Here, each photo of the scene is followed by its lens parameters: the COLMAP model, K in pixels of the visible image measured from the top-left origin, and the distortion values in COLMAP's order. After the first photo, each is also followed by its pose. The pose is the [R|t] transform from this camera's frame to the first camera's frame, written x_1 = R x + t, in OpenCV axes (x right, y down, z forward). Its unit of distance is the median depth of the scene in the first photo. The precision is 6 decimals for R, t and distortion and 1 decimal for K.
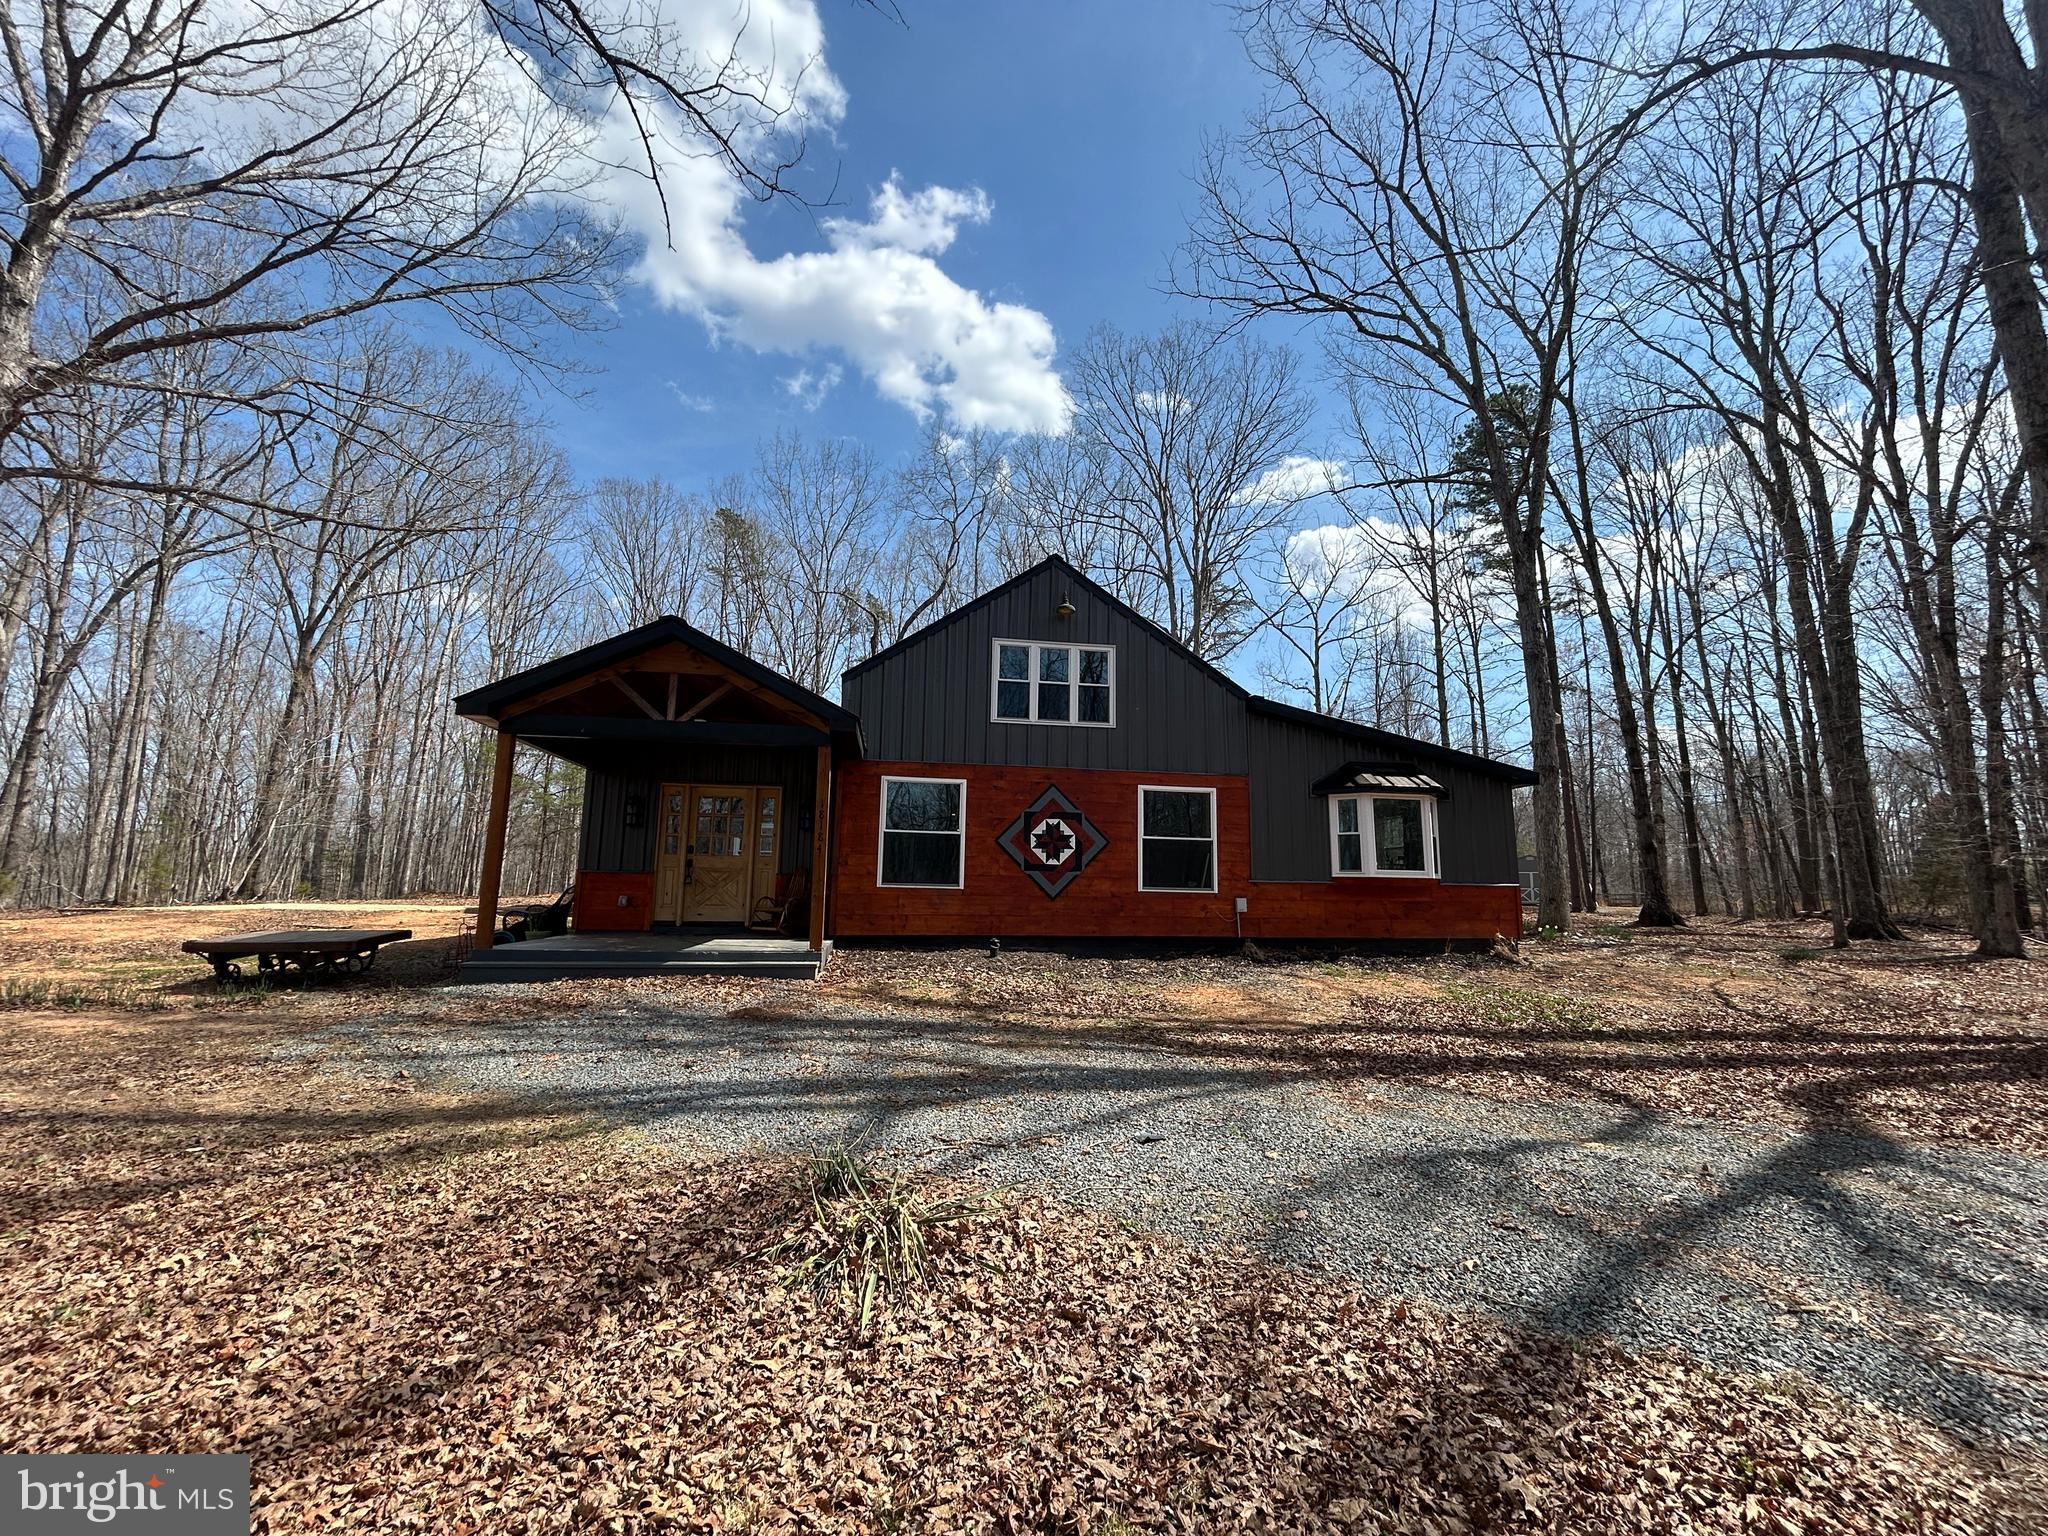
lens RADIAL K [[831.6, 0, 1020.8], [0, 831.6, 769.3], [0, 0, 1]] dist [0.001851, 0.000516]
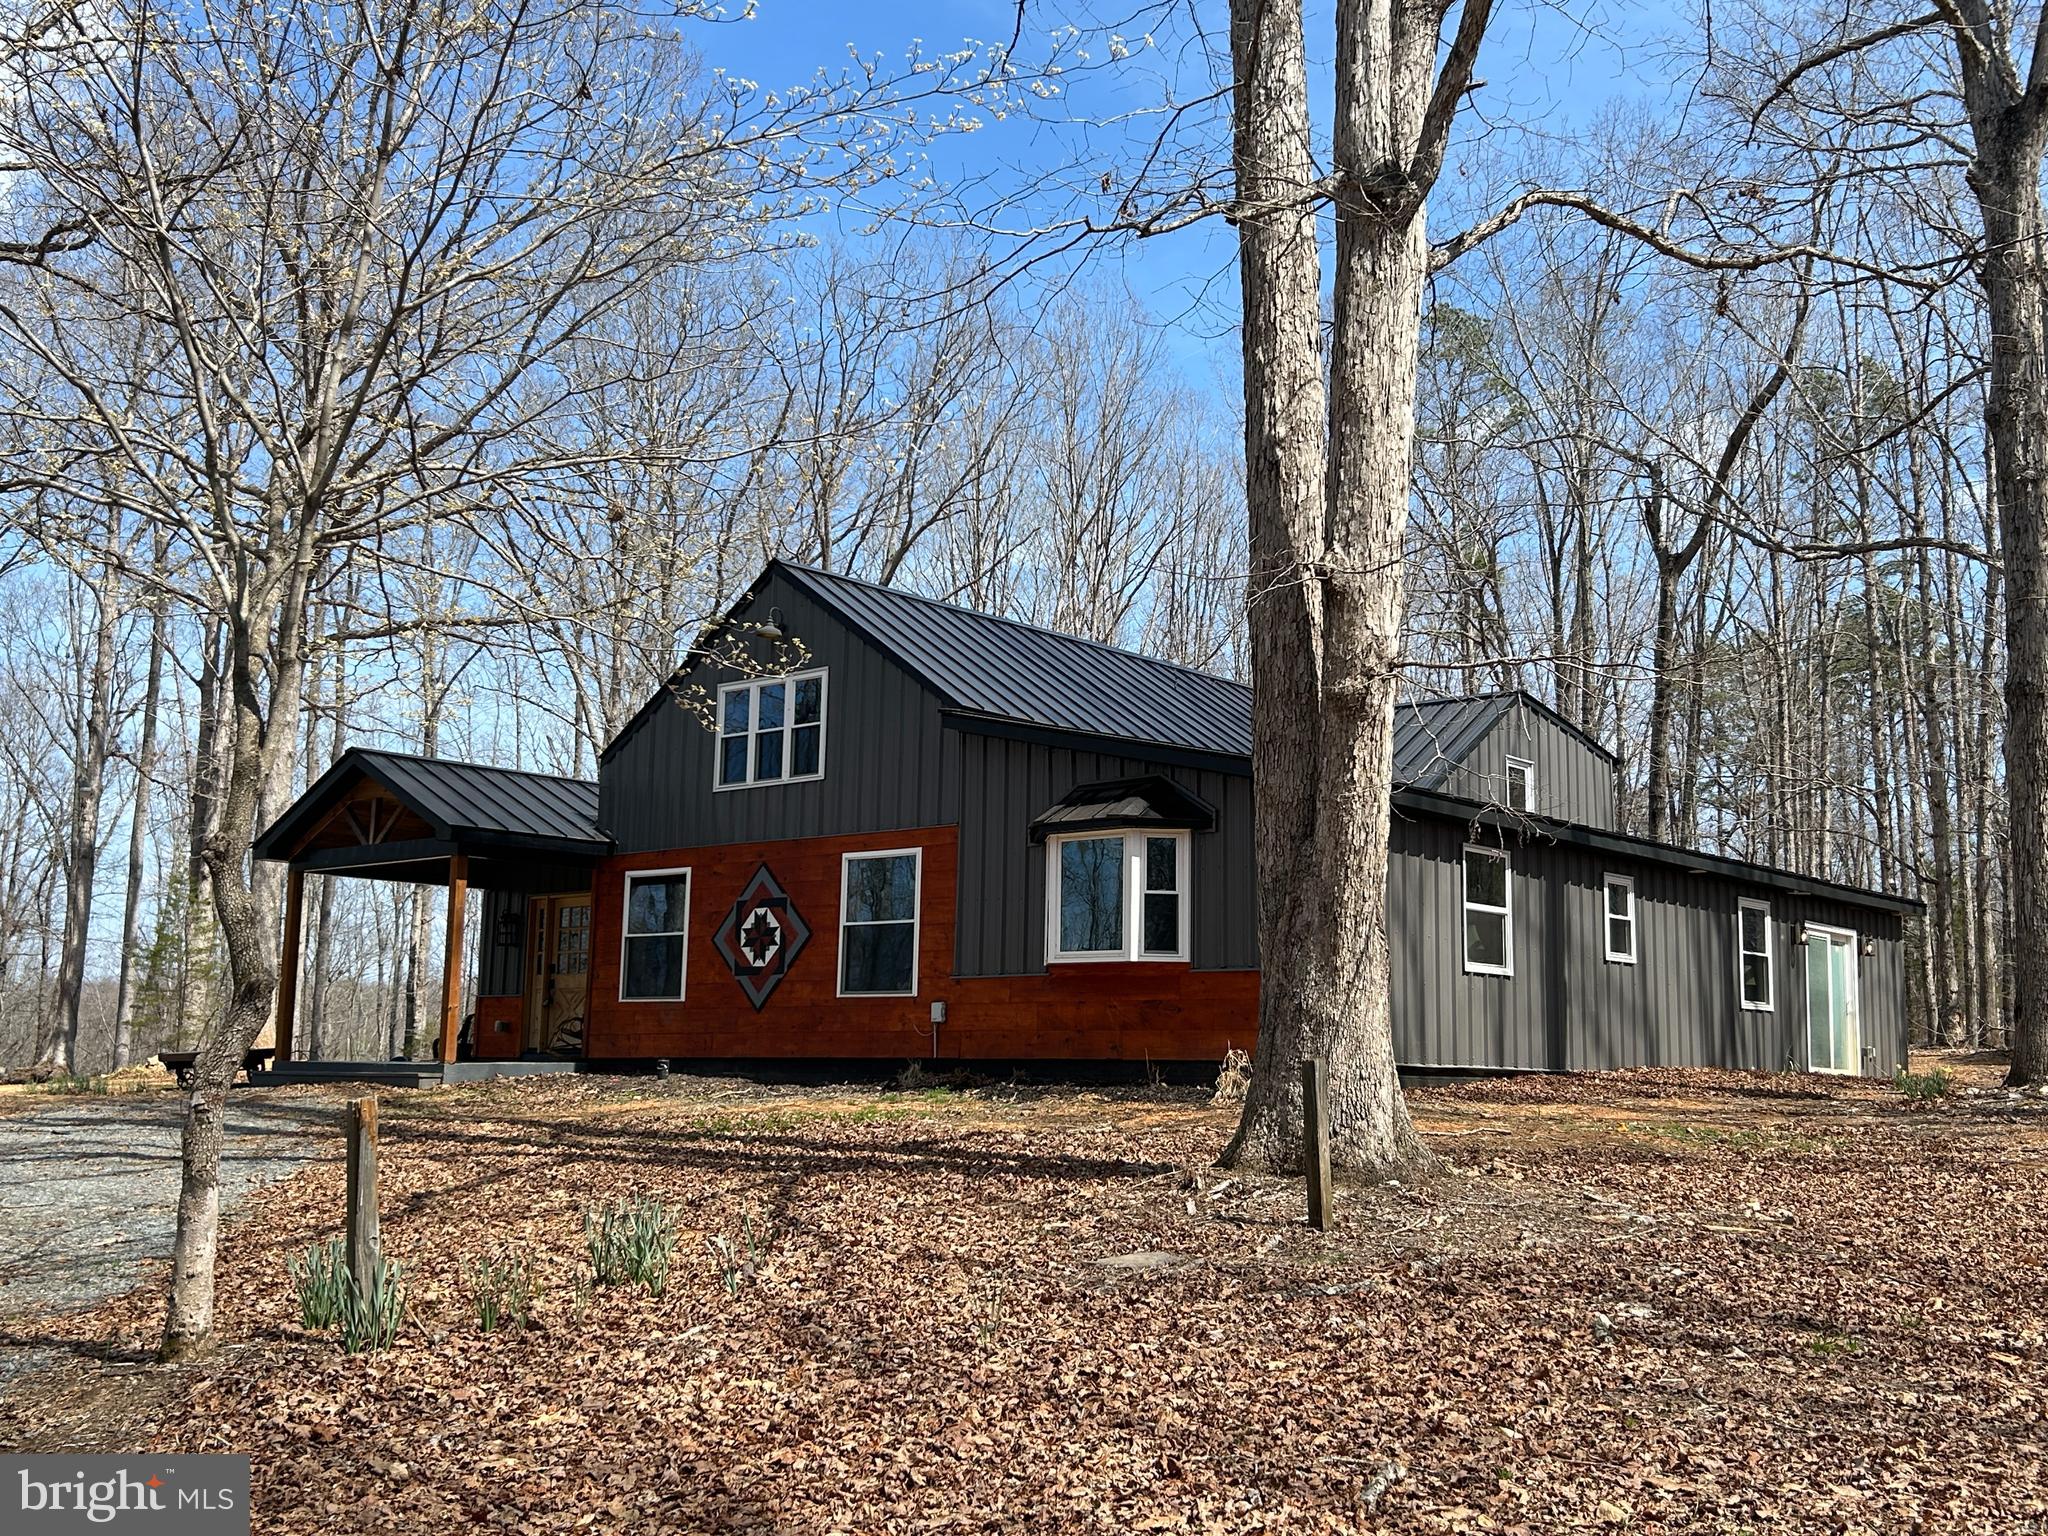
lens RADIAL K [[2057.7, 0, 1044.8], [0, 2057.7, 772.0], [0, 0, 1]] dist [0.057451, 0.000000]
pose [[0.650056, -0.114839, -0.751159, 1.633885], [0.106109, 0.992548, -0.059916, 0.075336], [0.752441, -0.040755, 0.657397, -0.059793]]
